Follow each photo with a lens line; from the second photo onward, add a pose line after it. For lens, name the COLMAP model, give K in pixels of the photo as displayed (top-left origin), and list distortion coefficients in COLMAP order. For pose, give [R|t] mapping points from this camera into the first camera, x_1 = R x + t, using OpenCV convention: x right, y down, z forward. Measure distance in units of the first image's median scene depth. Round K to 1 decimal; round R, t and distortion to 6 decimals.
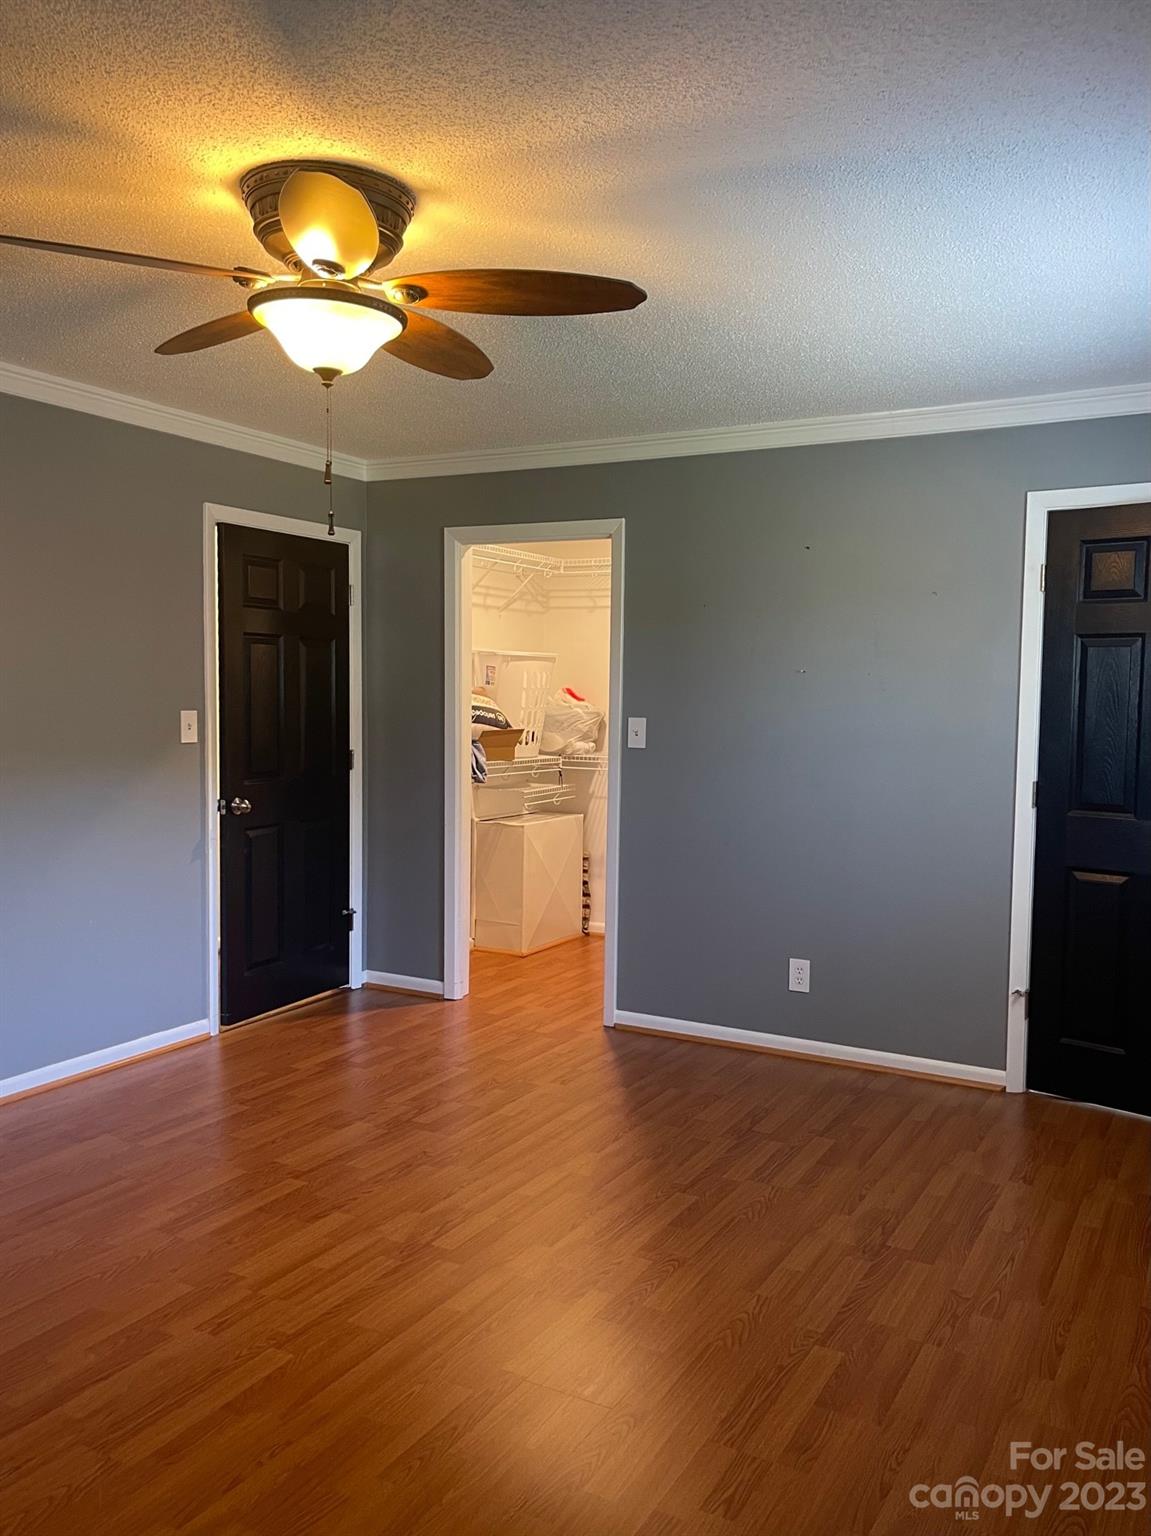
lens RADIAL K [[1169.8, 0, 575.5], [0, 1169.8, 768.0], [0, 0, 1]] dist [0.089357, -0.125975]
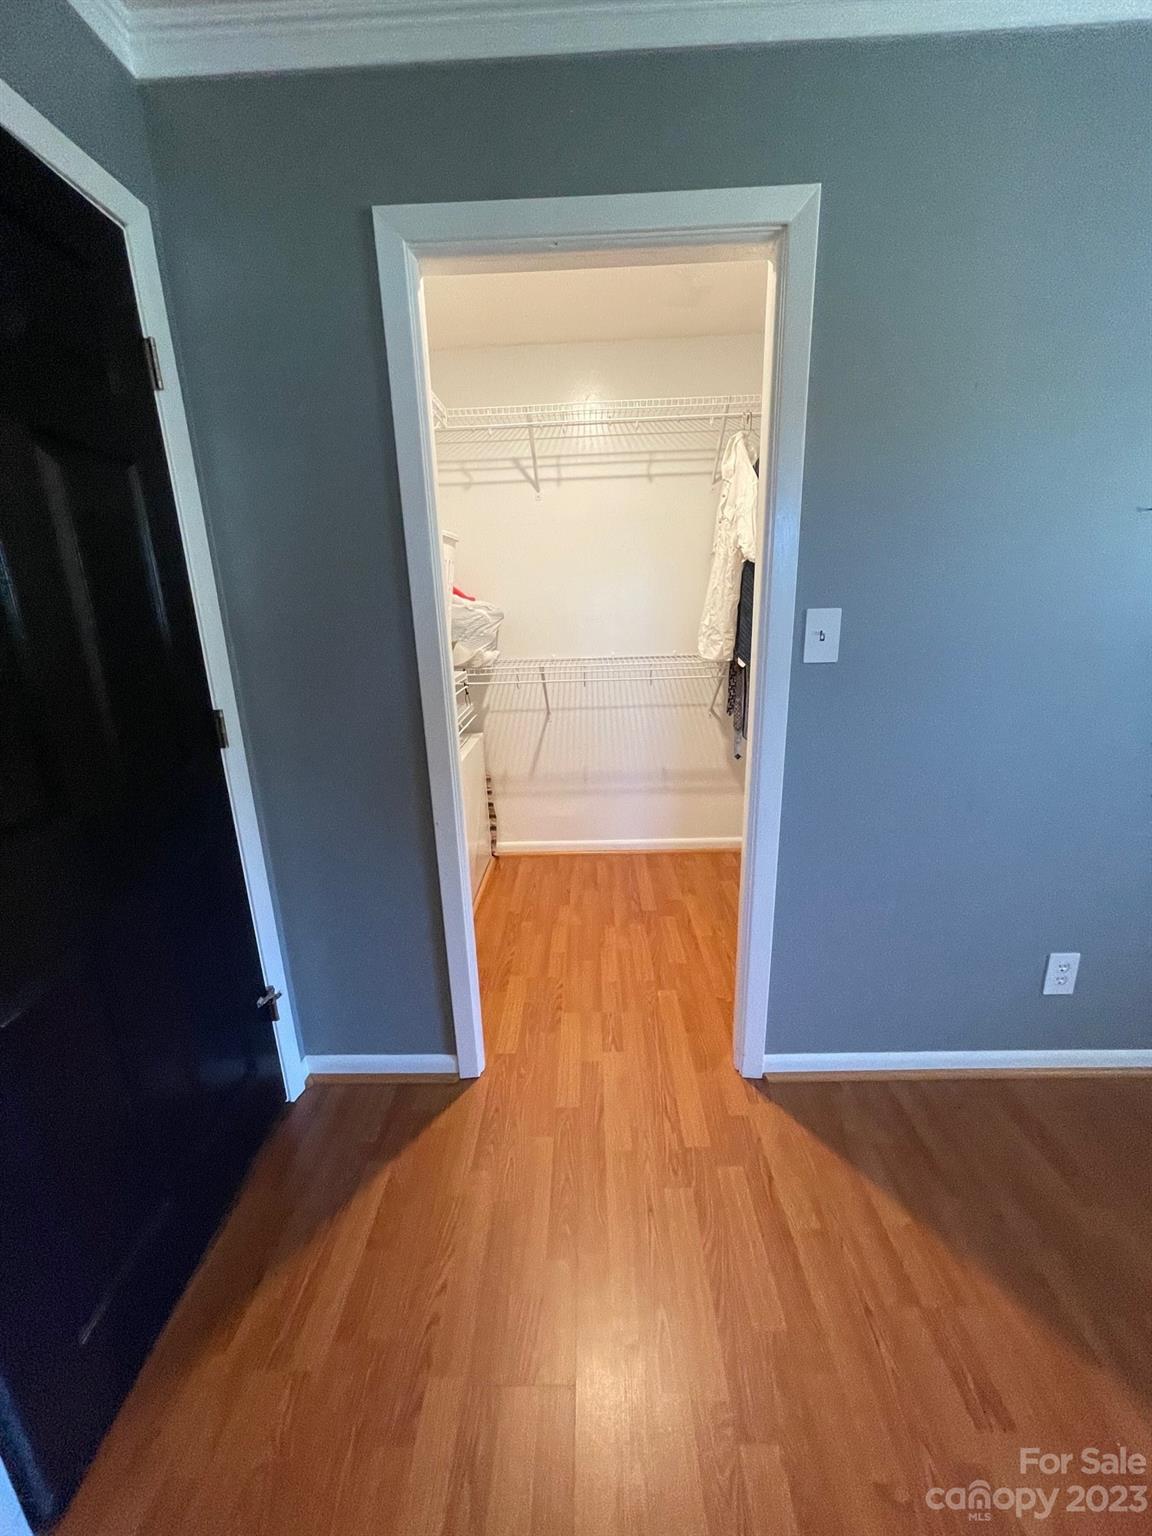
lens RADIAL K [[629.4, 0, 582.4], [0, 629.4, 765.0], [0, 0, 1]] dist [0.001875, 0.001237]
pose [[0.890053, -0.158945, 0.427249, -0.182474], [0.076280, 0.975960, 0.204167, -0.038021], [-0.449429, -0.149129, 0.880780, 0.734099]]
